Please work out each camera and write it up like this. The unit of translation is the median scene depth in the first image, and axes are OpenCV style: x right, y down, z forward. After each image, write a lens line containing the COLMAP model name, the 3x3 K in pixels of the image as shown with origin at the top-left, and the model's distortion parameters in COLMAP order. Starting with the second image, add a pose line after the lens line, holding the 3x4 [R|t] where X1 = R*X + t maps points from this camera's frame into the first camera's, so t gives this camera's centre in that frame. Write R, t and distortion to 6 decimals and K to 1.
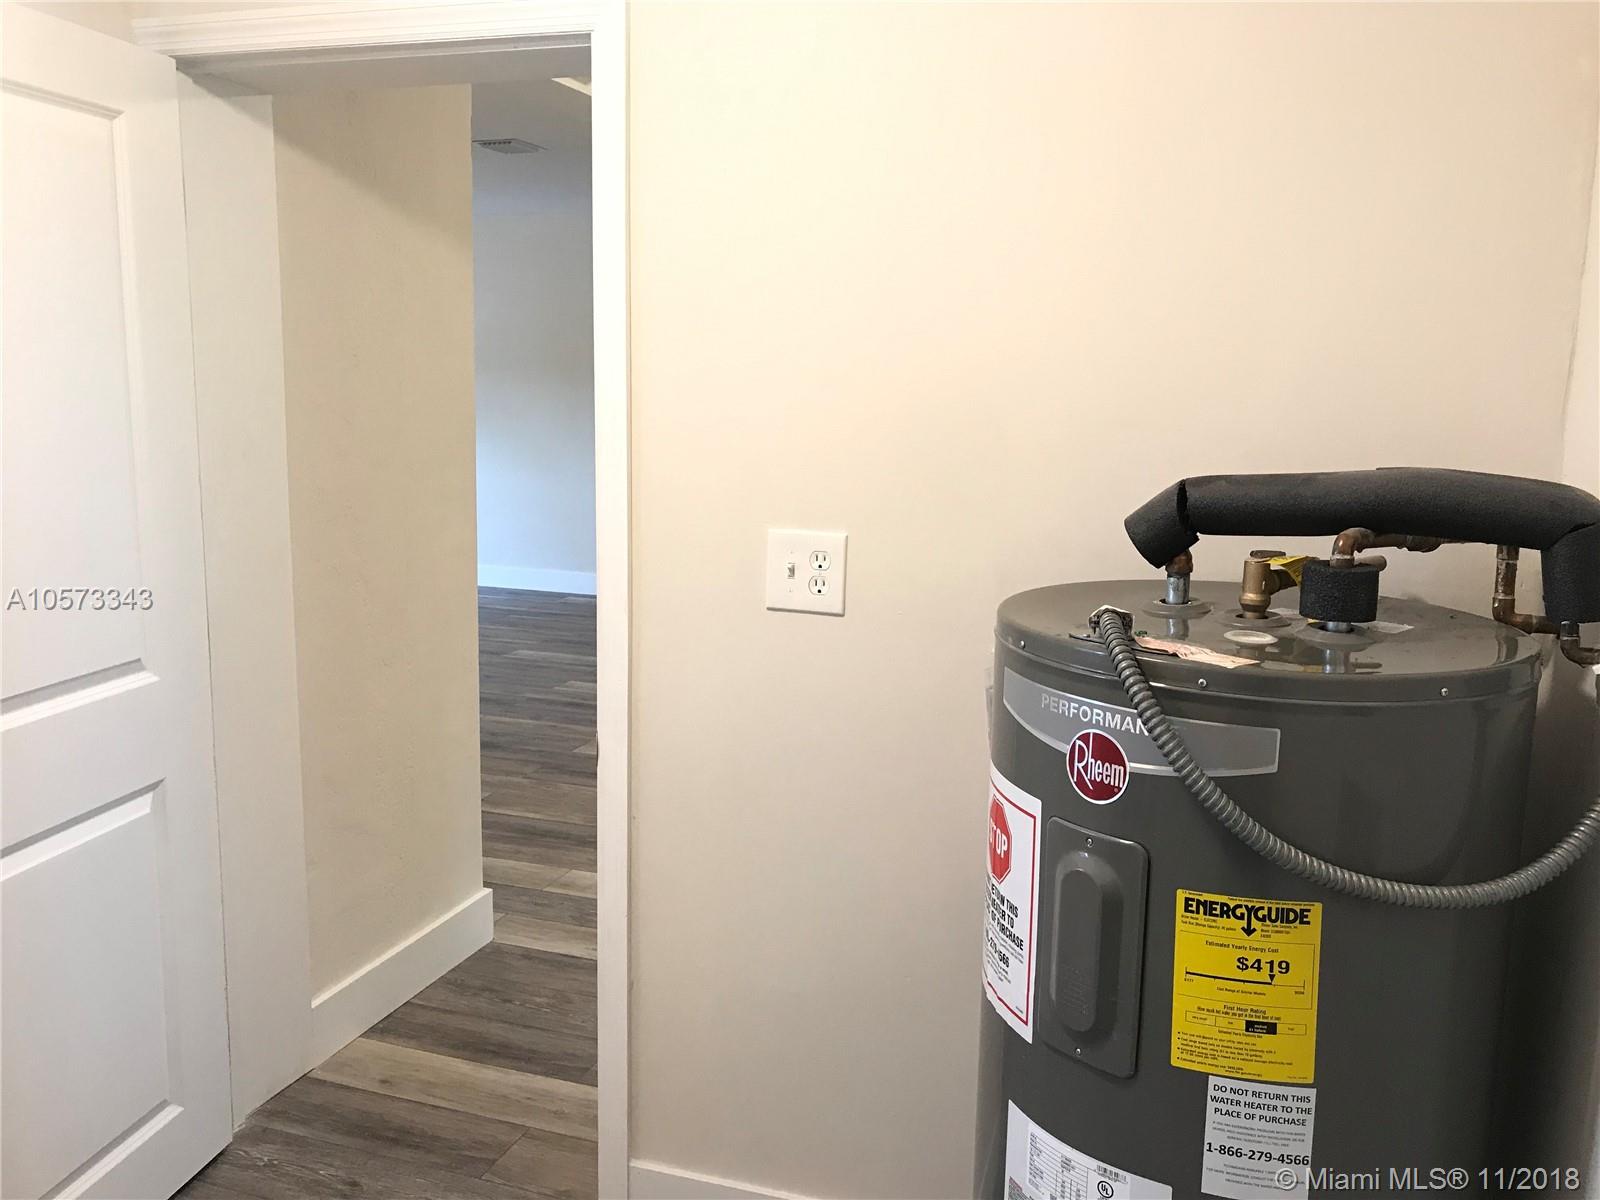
lens RADIAL K [[1305.2, 0, 803.3], [0, 1305.2, 600.8], [0, 0, 1]] dist [0.044906, -0.056300]
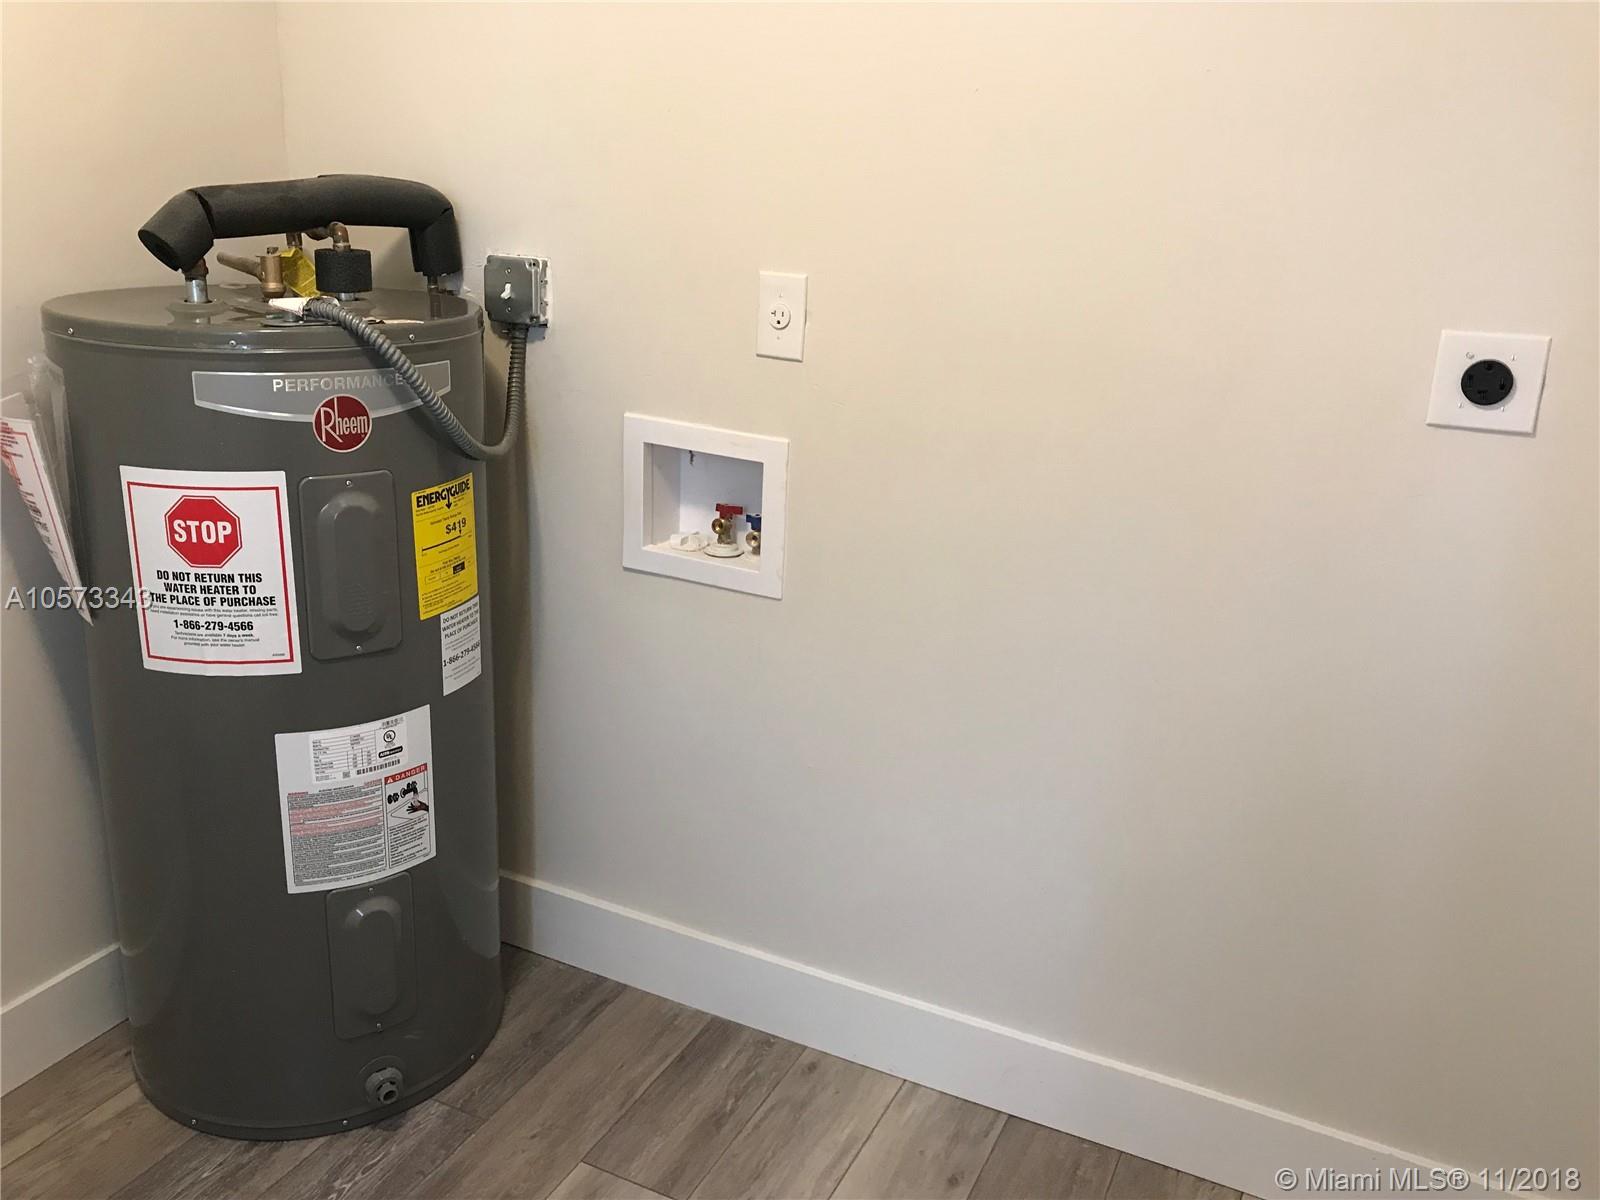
lens RADIAL K [[1305.2, 0, 805.6], [0, 1305.2, 598.5], [0, 0, 1]] dist [0.044906, -0.056300]
pose [[0.134527, -0.327765, 0.935132, -0.976982], [0.131614, 0.941260, 0.310979, -0.051493], [-0.982131, 0.081241, 0.169763, 0.356639]]
